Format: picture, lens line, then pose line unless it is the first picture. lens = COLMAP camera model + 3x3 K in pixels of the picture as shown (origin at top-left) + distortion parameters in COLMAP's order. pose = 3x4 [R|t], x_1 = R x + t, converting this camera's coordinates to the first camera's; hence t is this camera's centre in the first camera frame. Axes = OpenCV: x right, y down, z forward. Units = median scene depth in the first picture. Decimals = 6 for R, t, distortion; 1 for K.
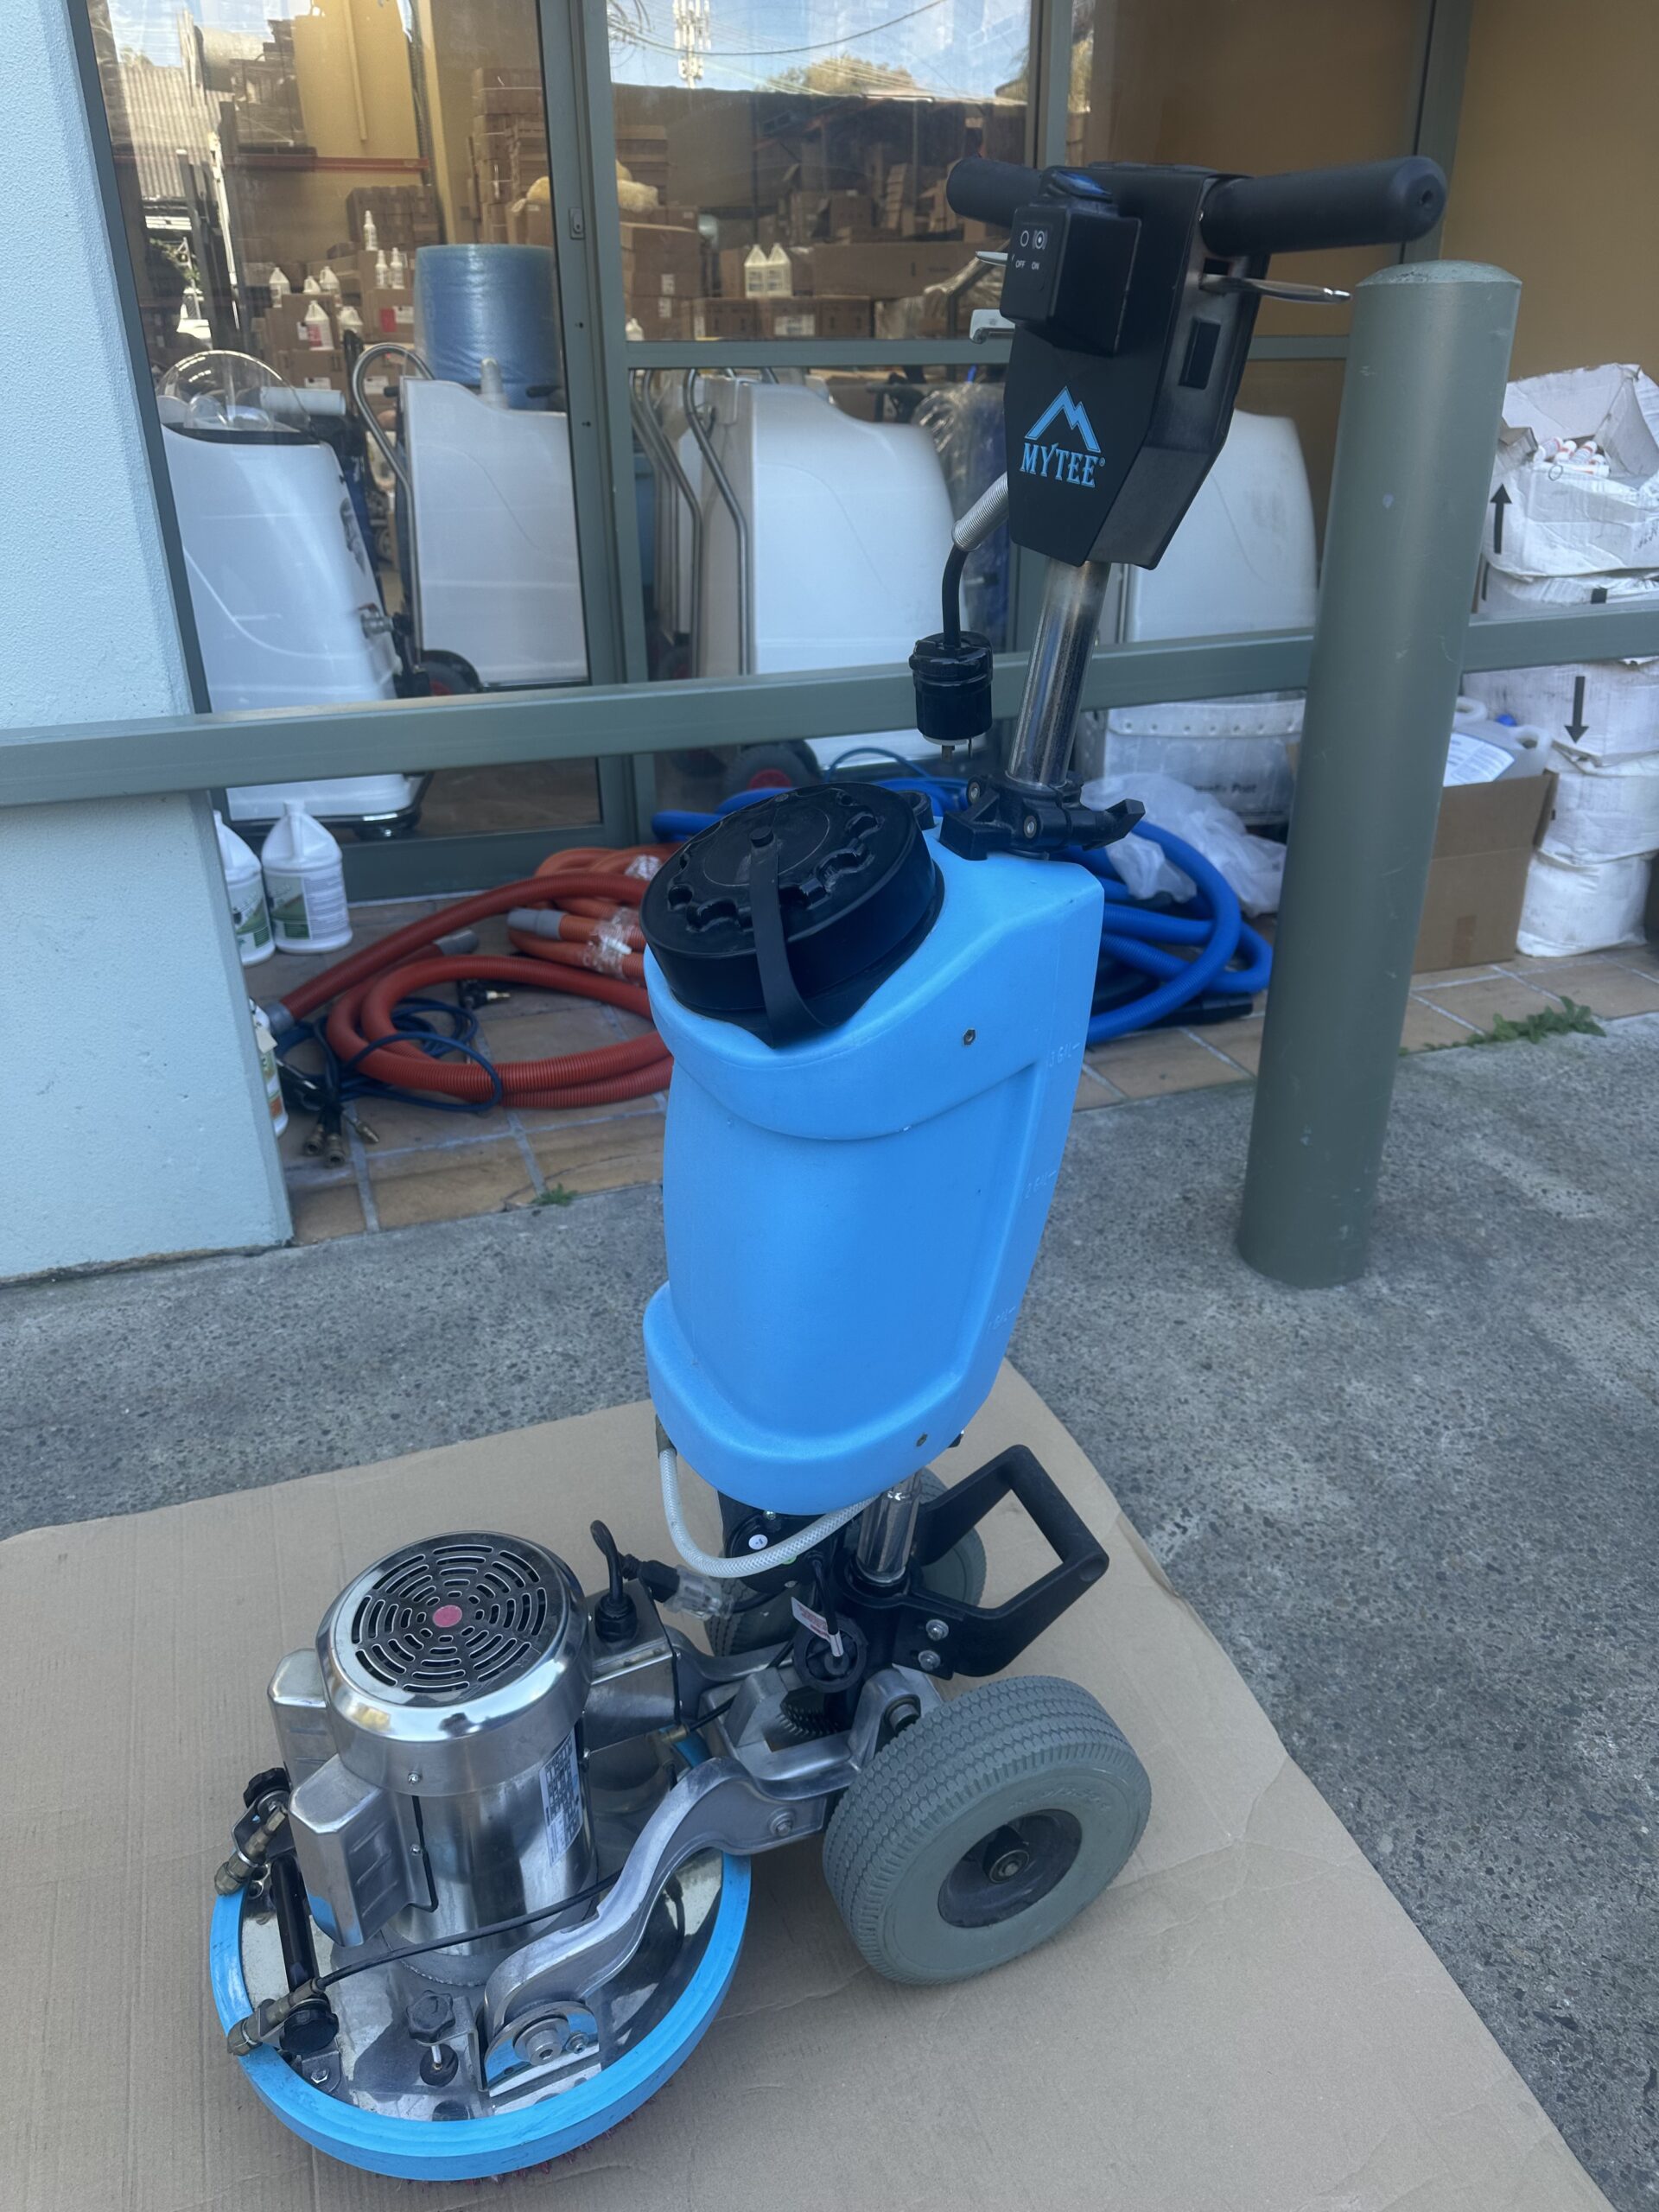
lens RADIAL K [[1566.6, 0, 828.7], [0, 1566.6, 1112.4], [0, 0, 1]] dist [0.010192, -0.019831]
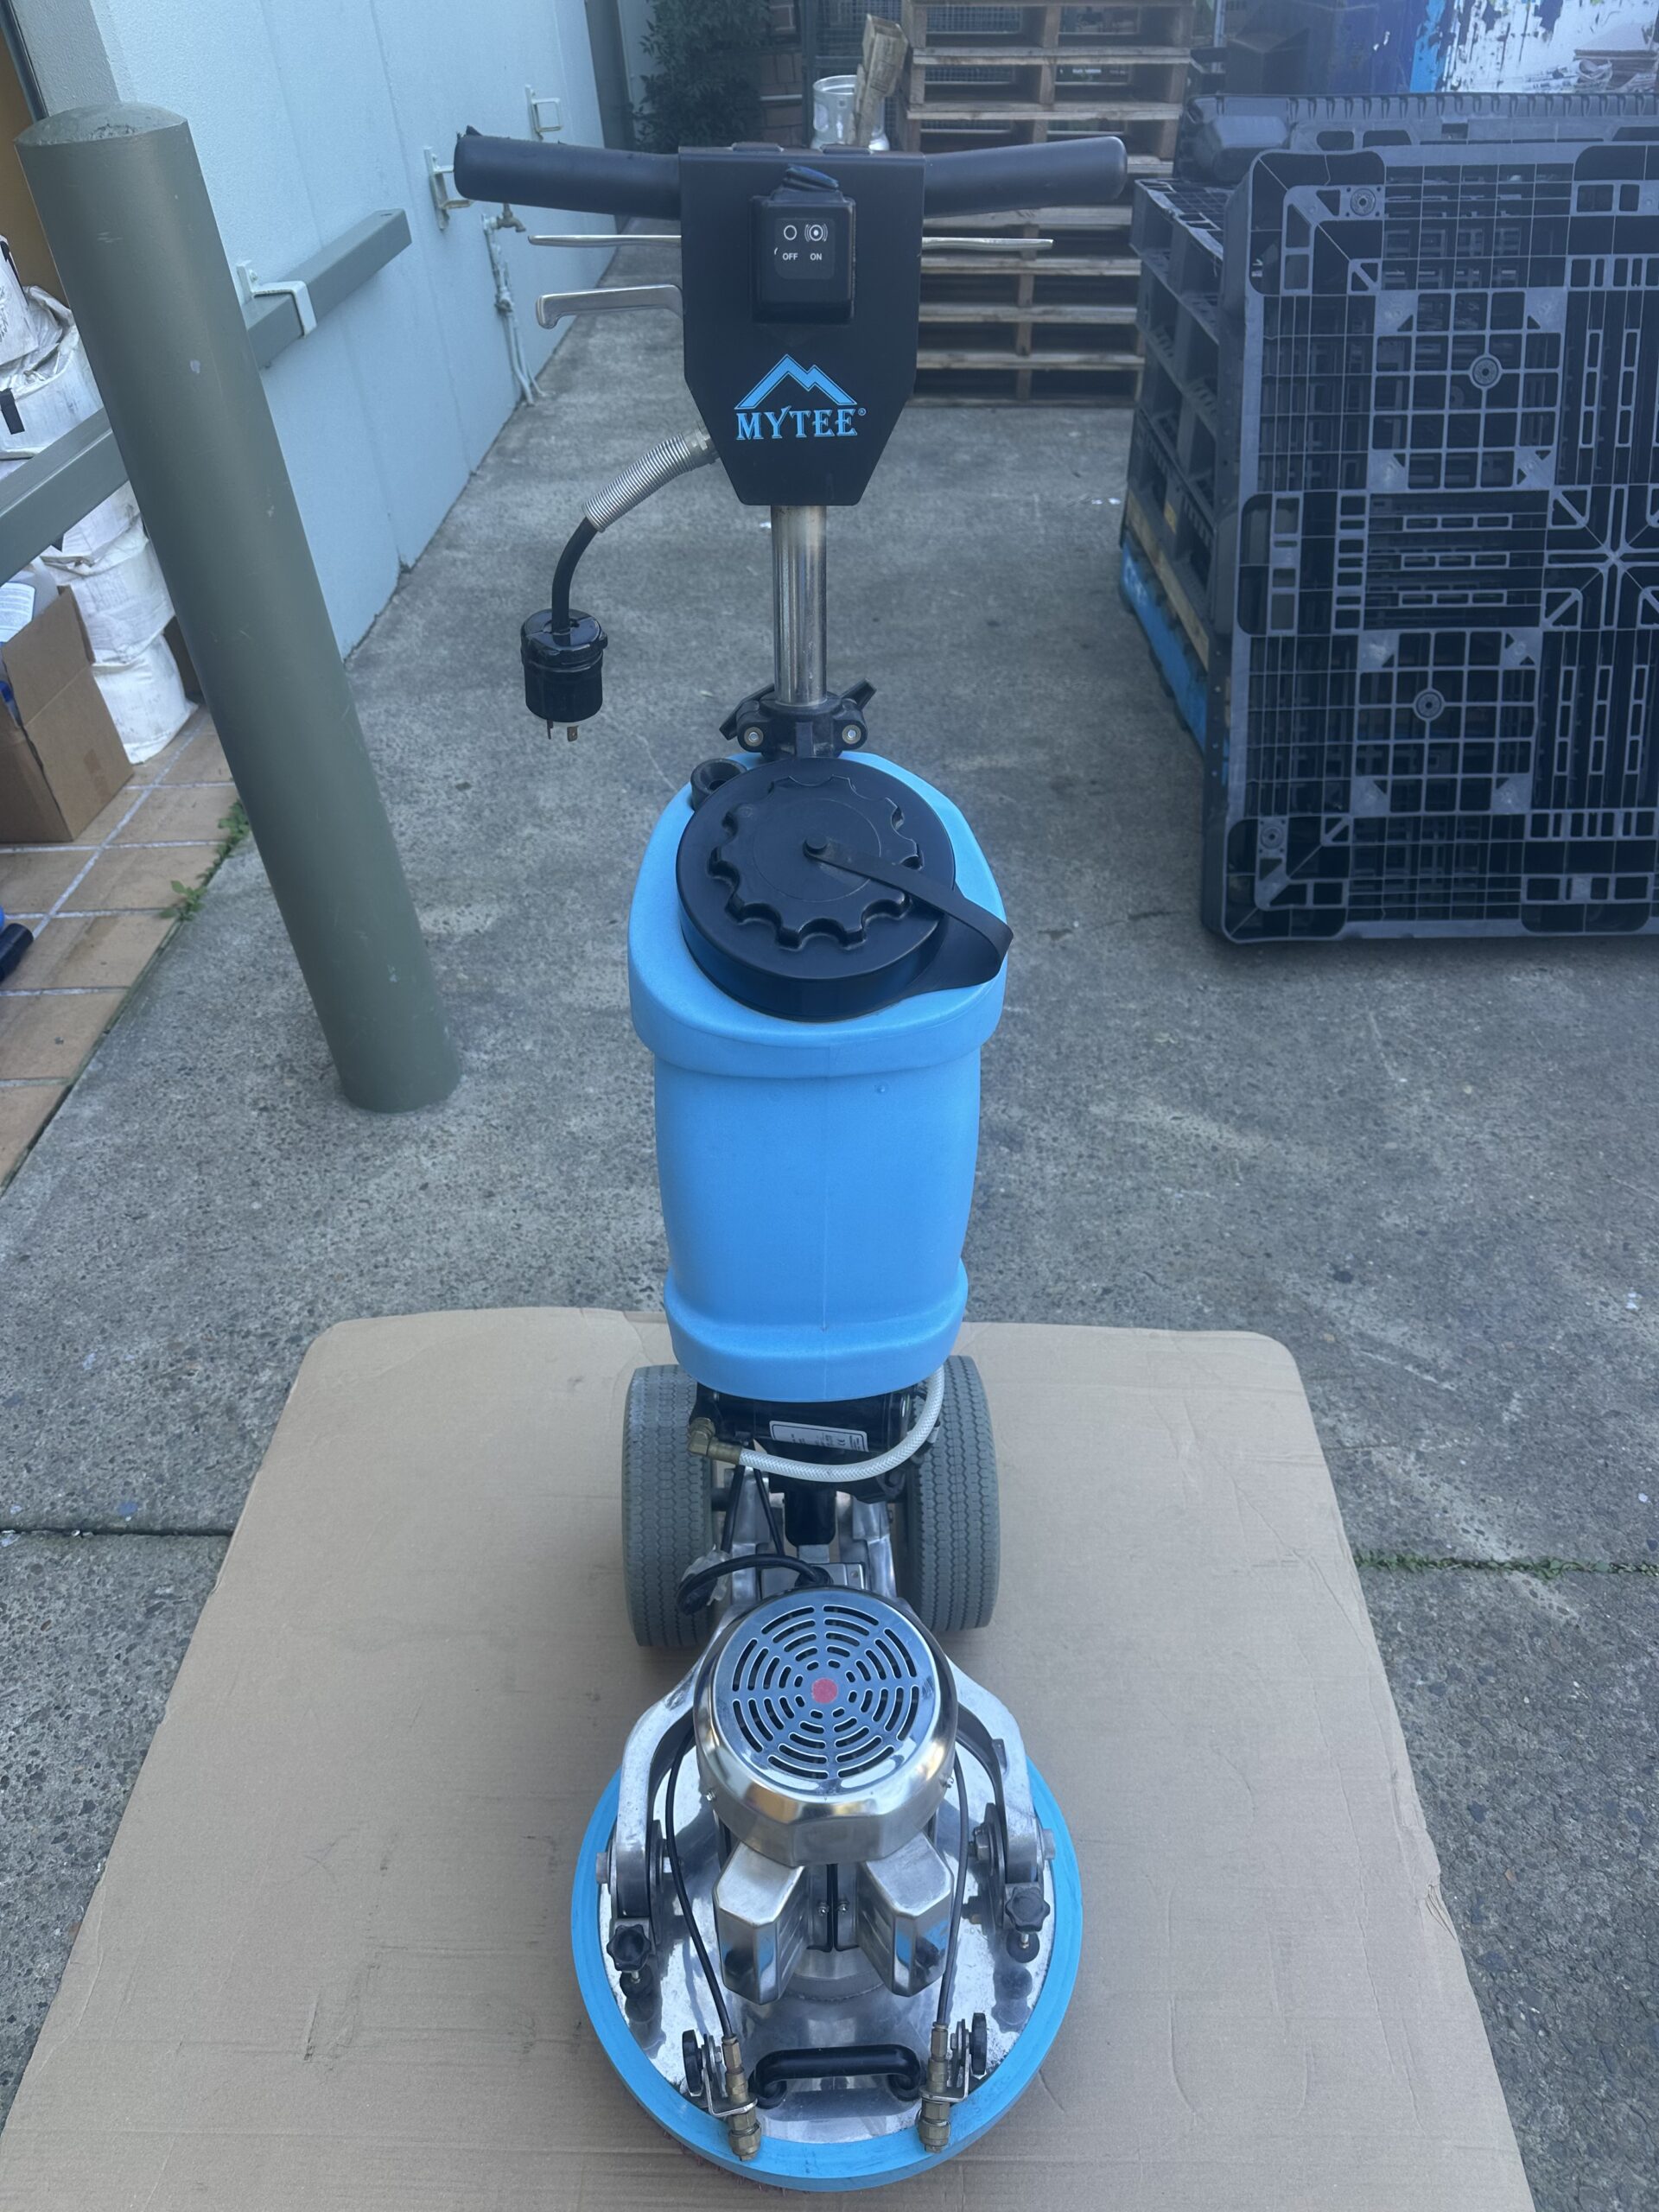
lens RADIAL K [[1556.8, 0, 832.7], [0, 1556.8, 1107.9], [0, 0, 1]] dist [0.064480, -0.118149]
pose [[0.358194, -0.593443, 0.720779, -0.285724], [0.472872, 0.780974, 0.408009, -0.145937], [-0.805040, 0.194690, 0.560363, 0.138122]]
